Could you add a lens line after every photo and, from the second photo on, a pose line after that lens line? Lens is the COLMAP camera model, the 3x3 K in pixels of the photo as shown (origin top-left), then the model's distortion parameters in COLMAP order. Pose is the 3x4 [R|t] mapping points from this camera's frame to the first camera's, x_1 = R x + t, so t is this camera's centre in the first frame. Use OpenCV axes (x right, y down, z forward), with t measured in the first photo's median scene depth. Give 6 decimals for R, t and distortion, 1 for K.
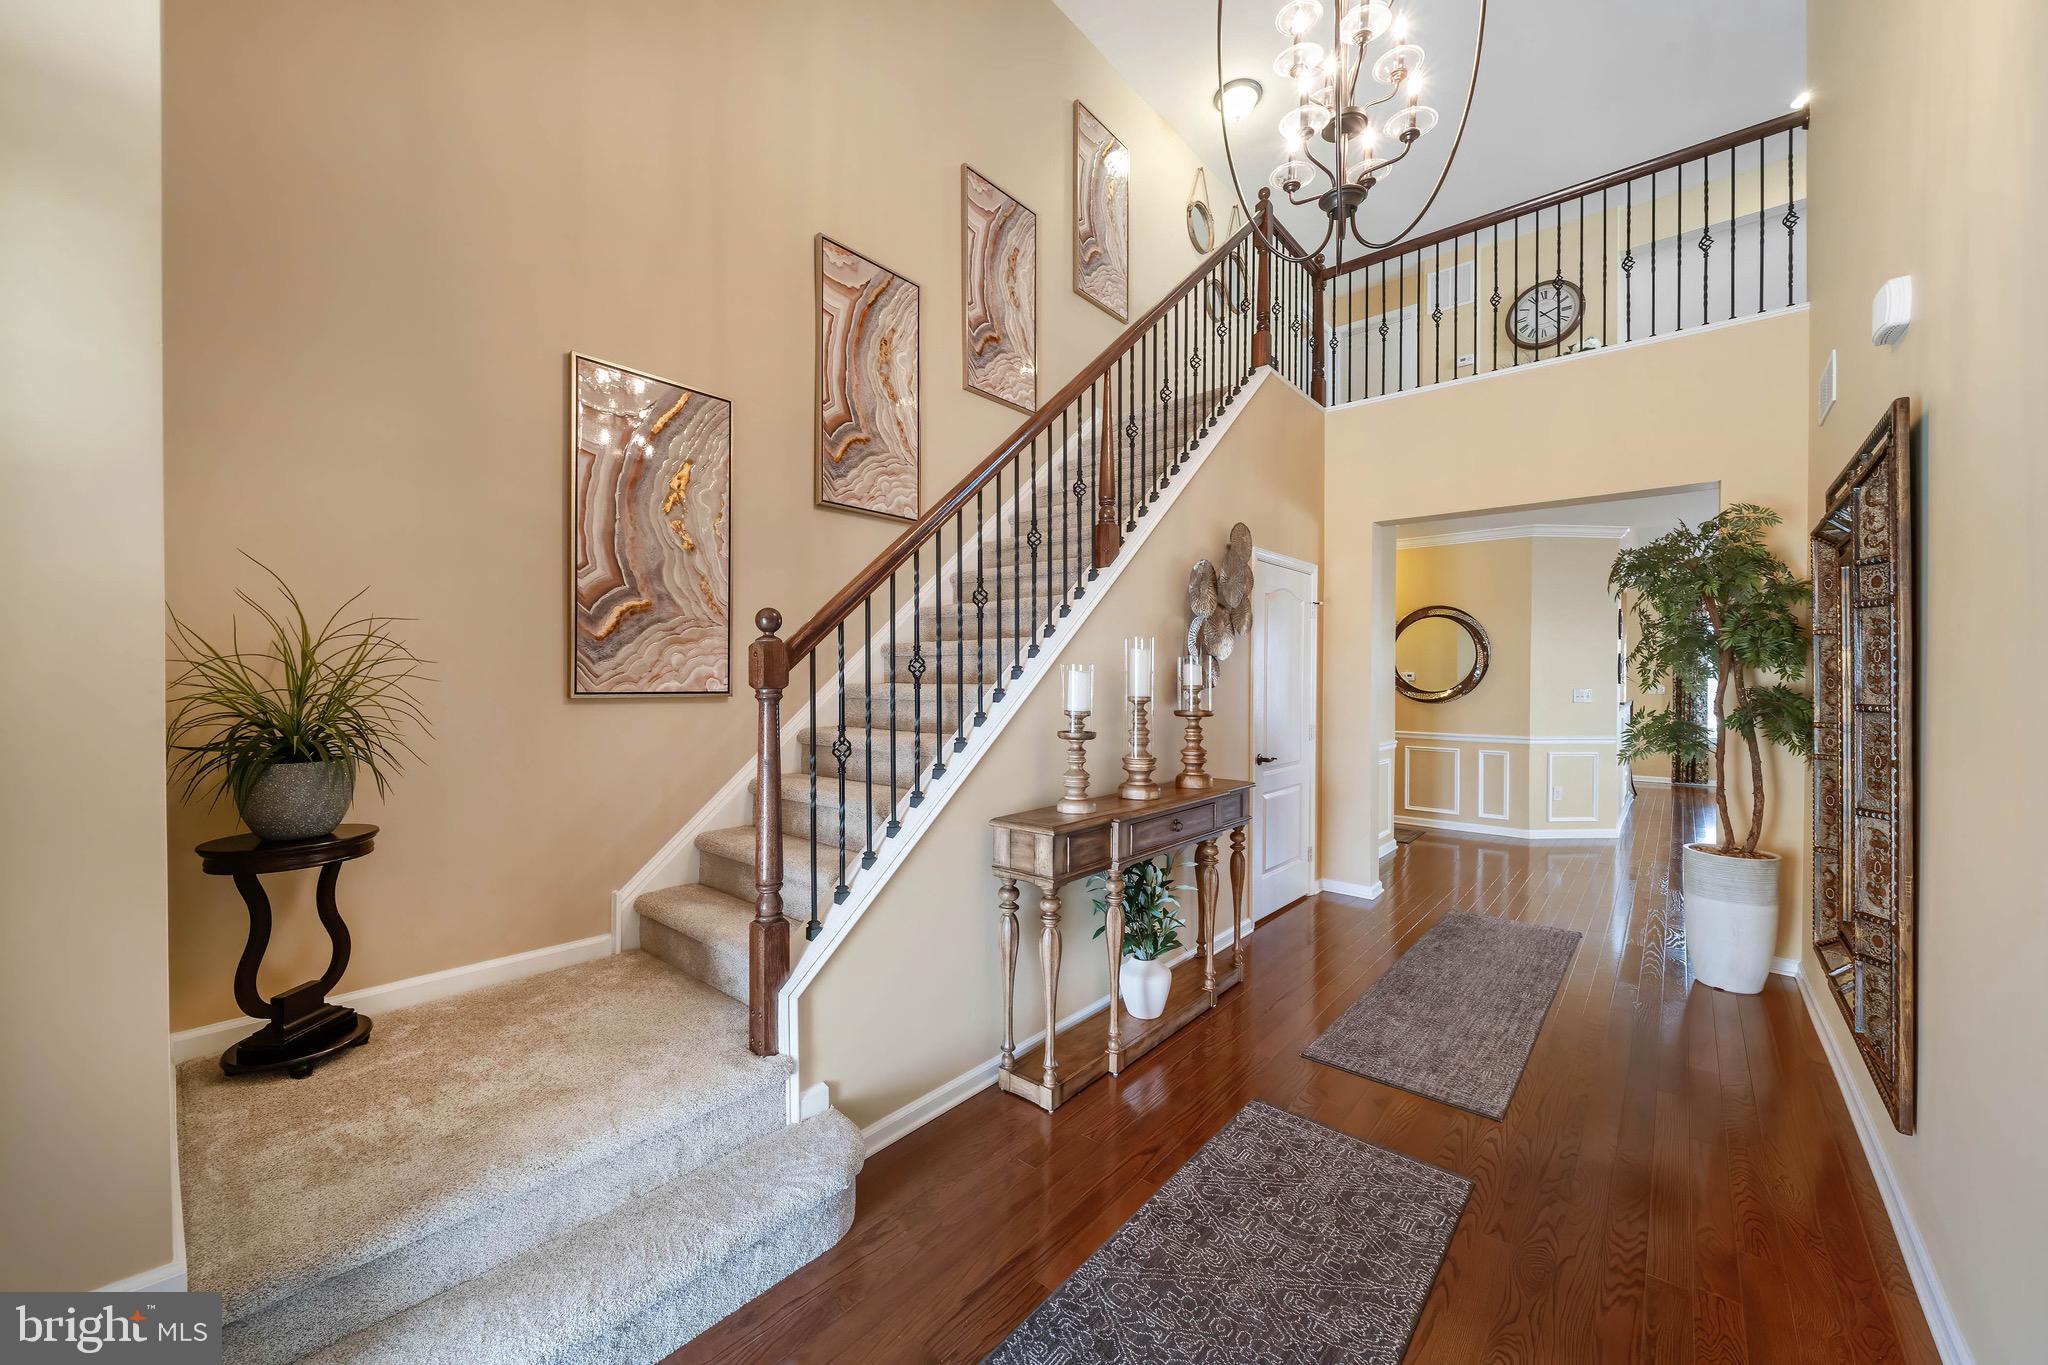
lens RADIAL K [[753.9, 0, 1006.8], [0, 753.9, 685.0], [0, 0, 1]] dist [-0.007532, 0.000296]
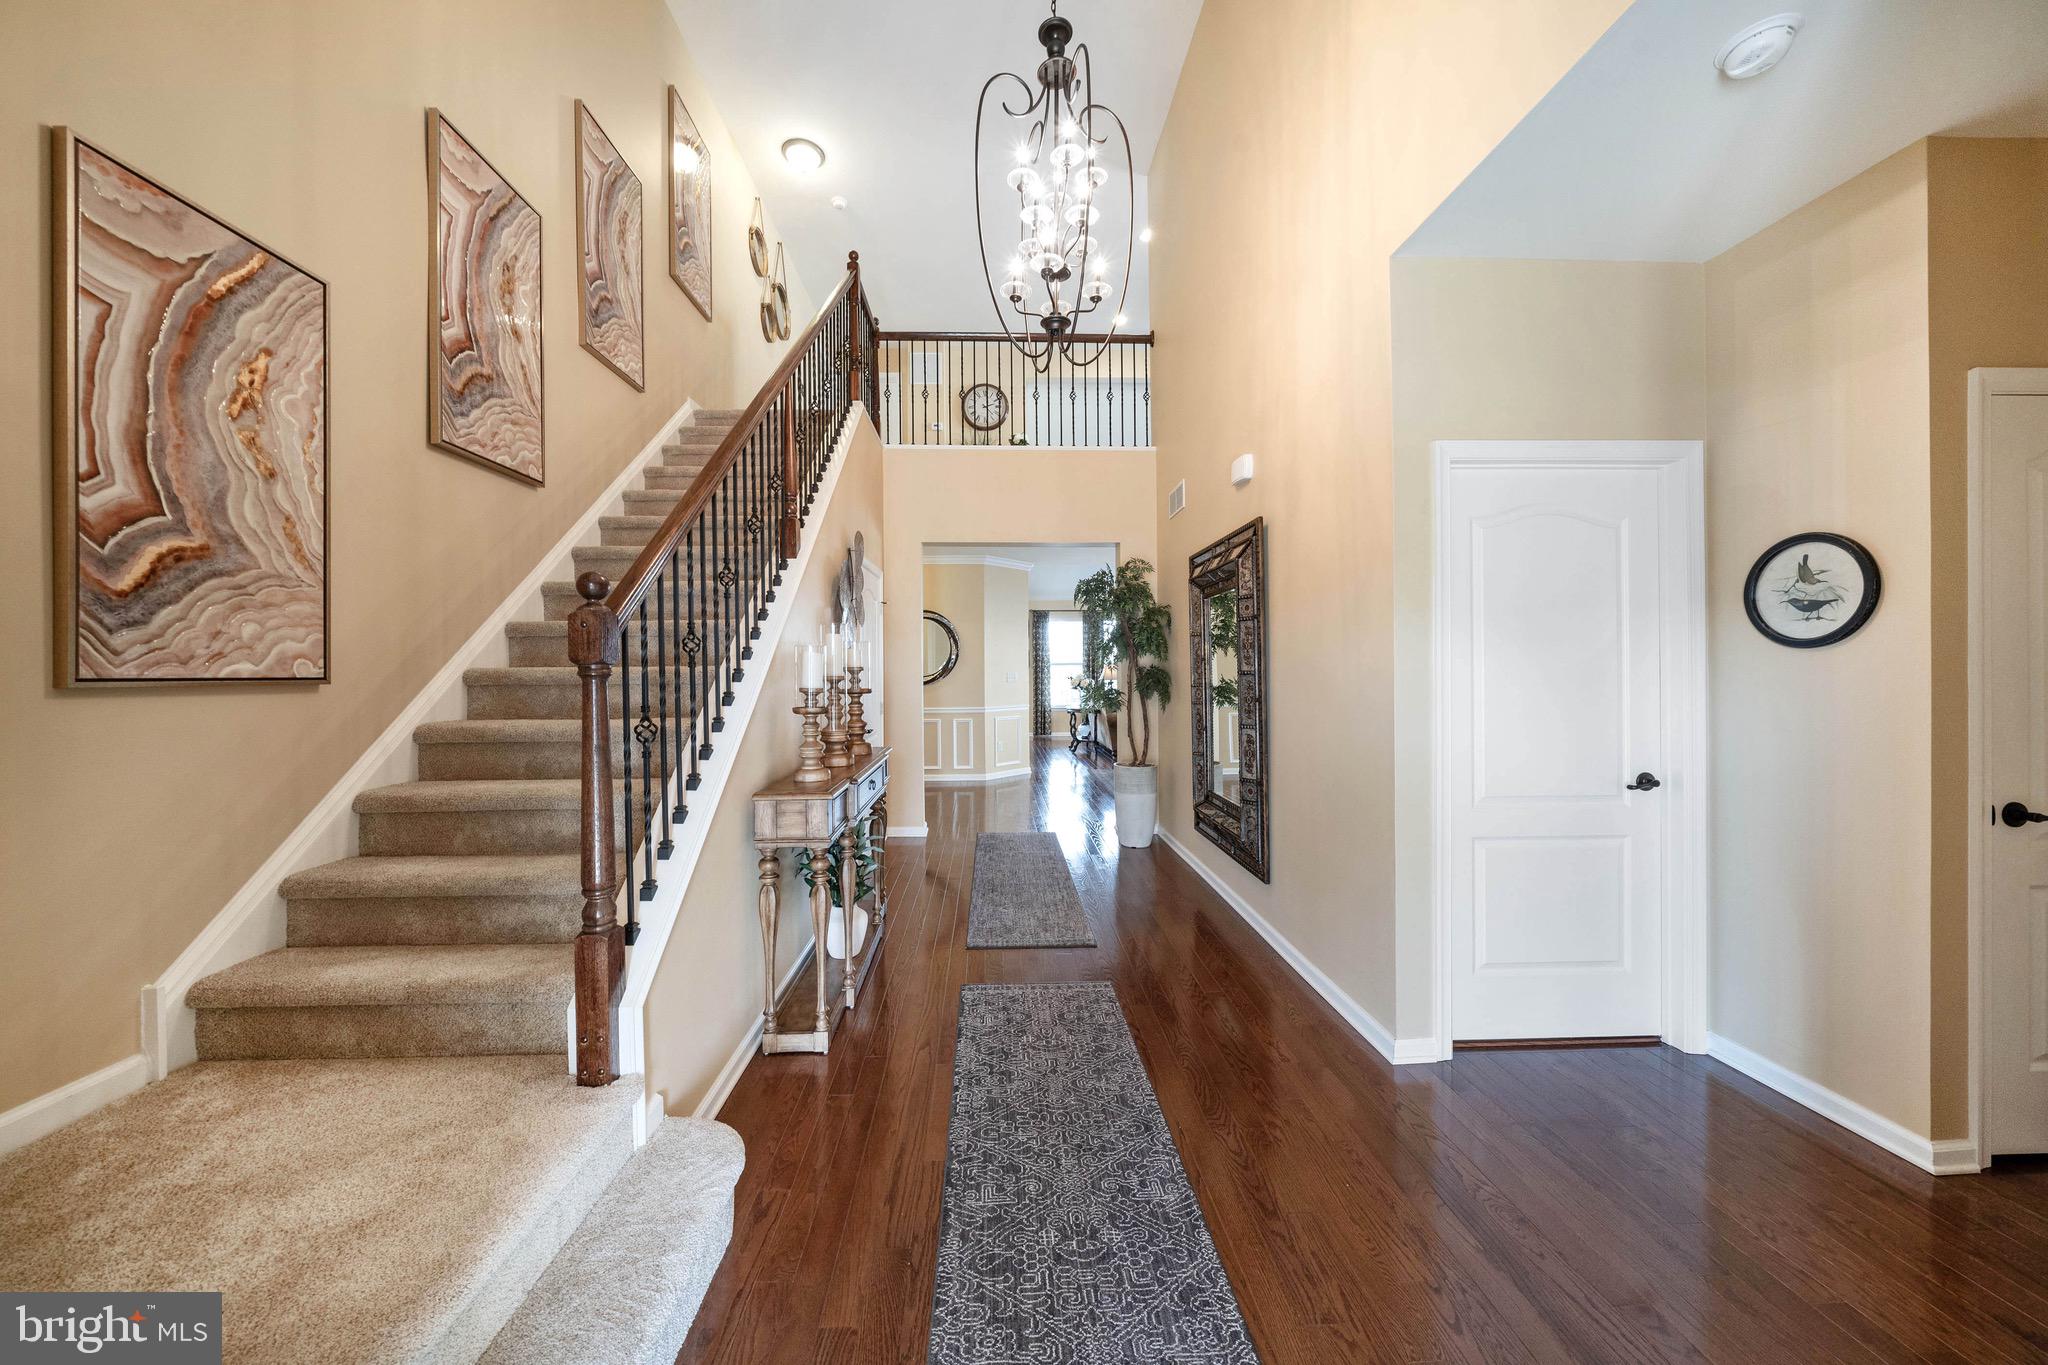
lens RADIAL K [[701.3, 0, 992.0], [0, 701.3, 672.6], [0, 0, 1]] dist [-0.008647, 0.000488]
pose [[0.737697, -0.009898, 0.675059, -0.373336], [0.014753, 0.999890, -0.001461, 0.015872], [-0.674970, 0.011037, 0.737762, 0.065033]]
